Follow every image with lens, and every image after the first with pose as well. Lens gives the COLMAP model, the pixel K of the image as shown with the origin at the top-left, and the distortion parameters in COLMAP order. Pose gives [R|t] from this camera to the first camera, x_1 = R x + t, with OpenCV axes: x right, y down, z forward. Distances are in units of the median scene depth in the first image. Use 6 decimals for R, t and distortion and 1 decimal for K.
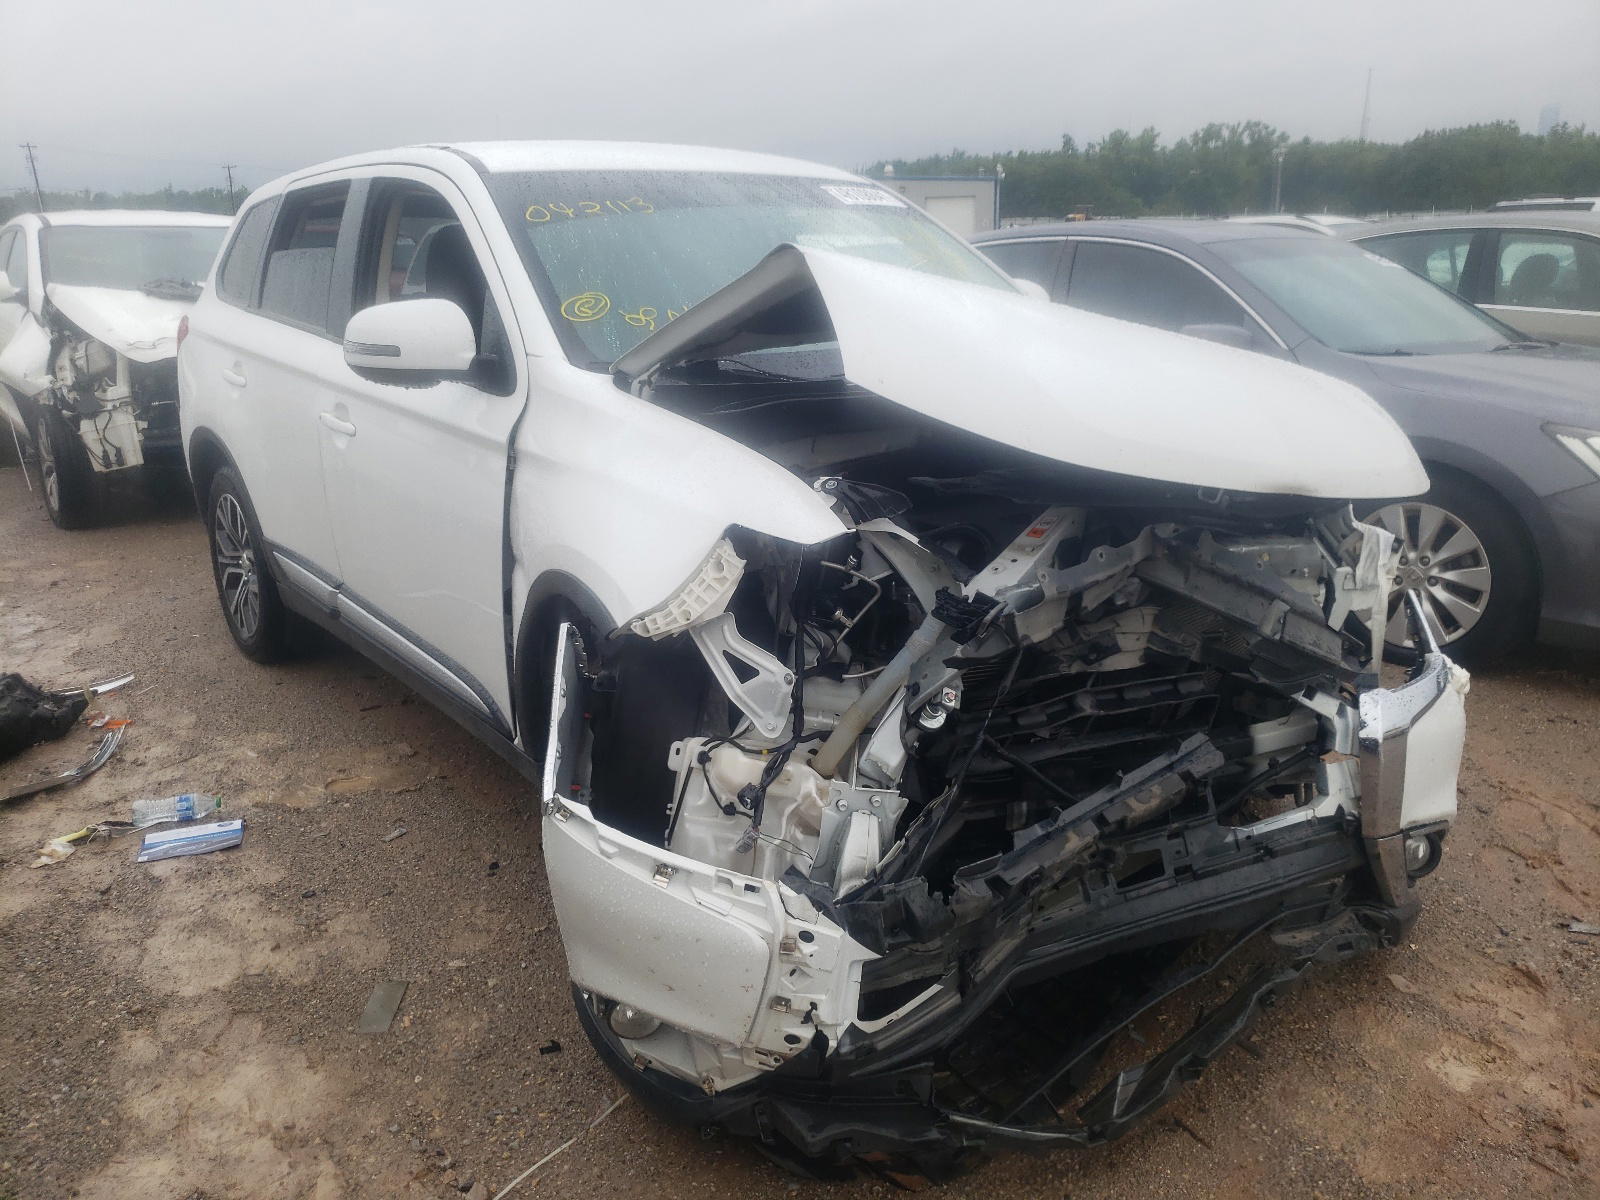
lens RADIAL K [[1220.1, 0, 800.0], [0, 1220.1, 600.0], [0, 0, 1]] dist [-0.065973, 0.114992]
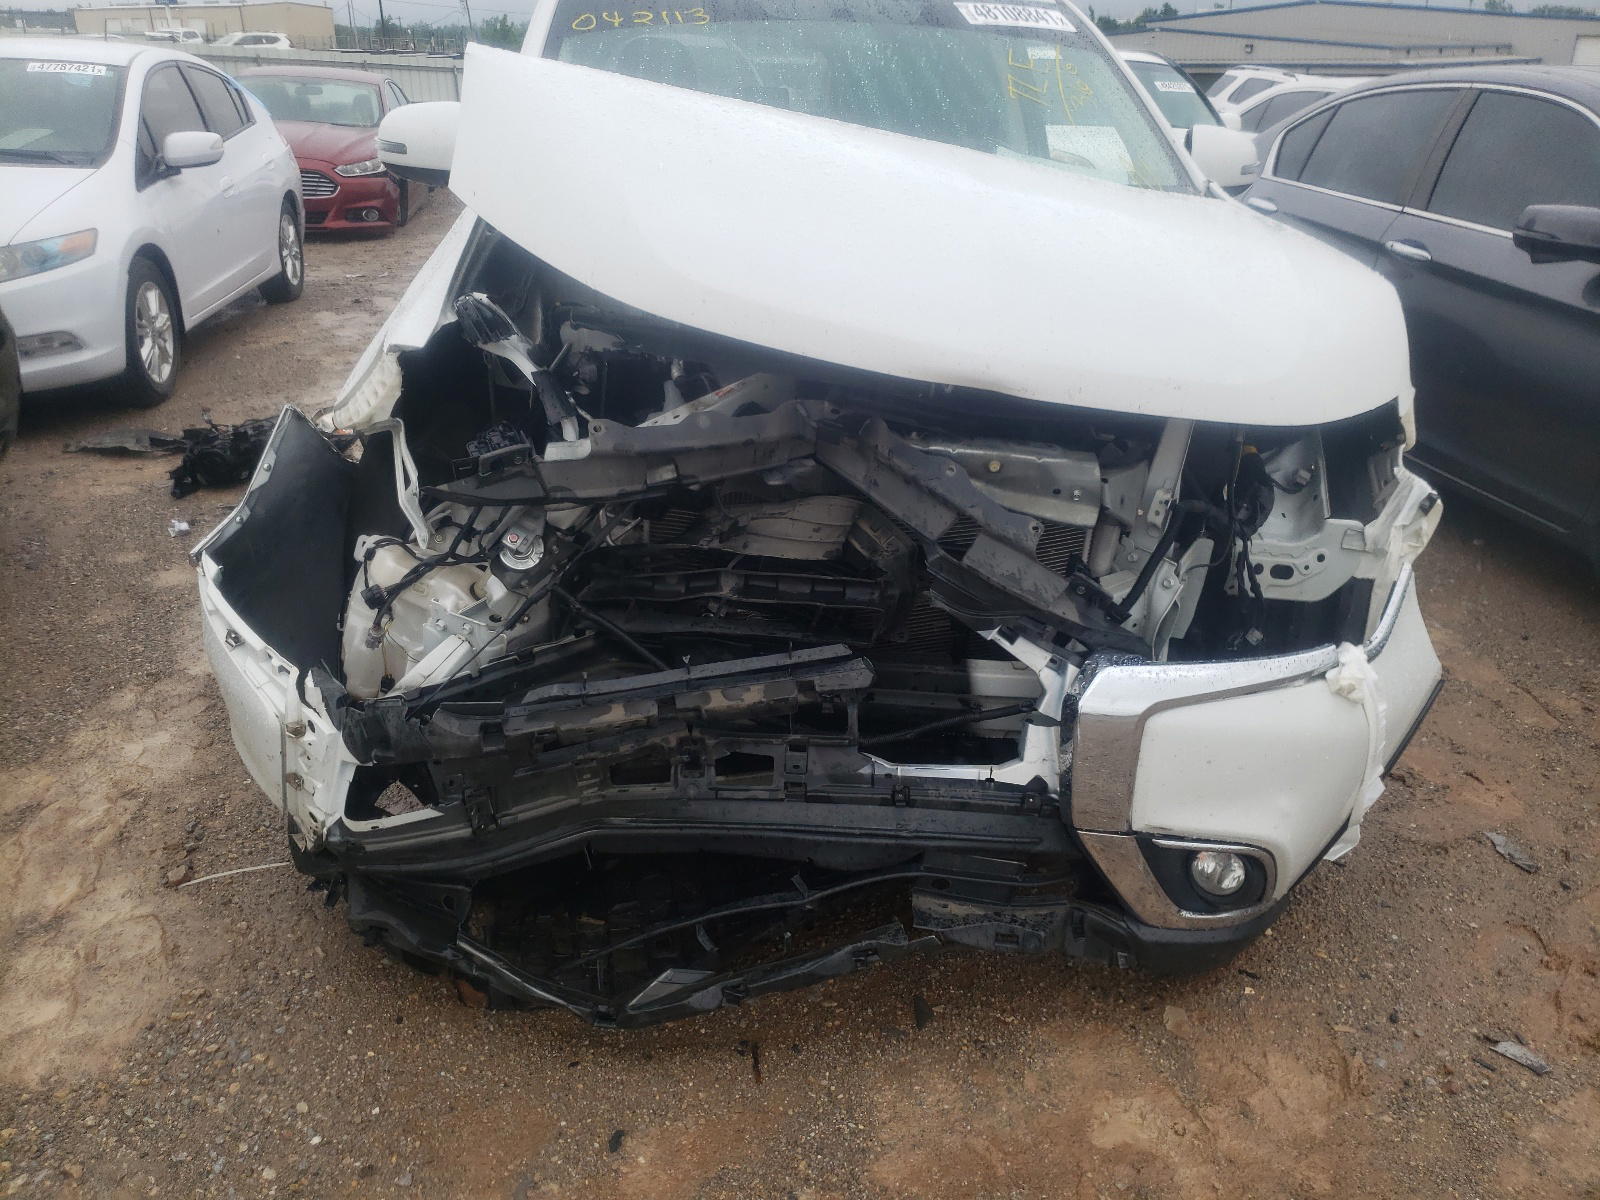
lens RADIAL K [[1205.8, 0, 800.2], [0, 1205.8, 578.4], [0, 0, 1]] dist [0.045703, -0.003514]
pose [[0.887057, 0.213559, -0.409295, 0.651493], [-0.169463, 0.975309, 0.141616, -0.057422], [0.429432, -0.056262, 0.901345, 0.195223]]
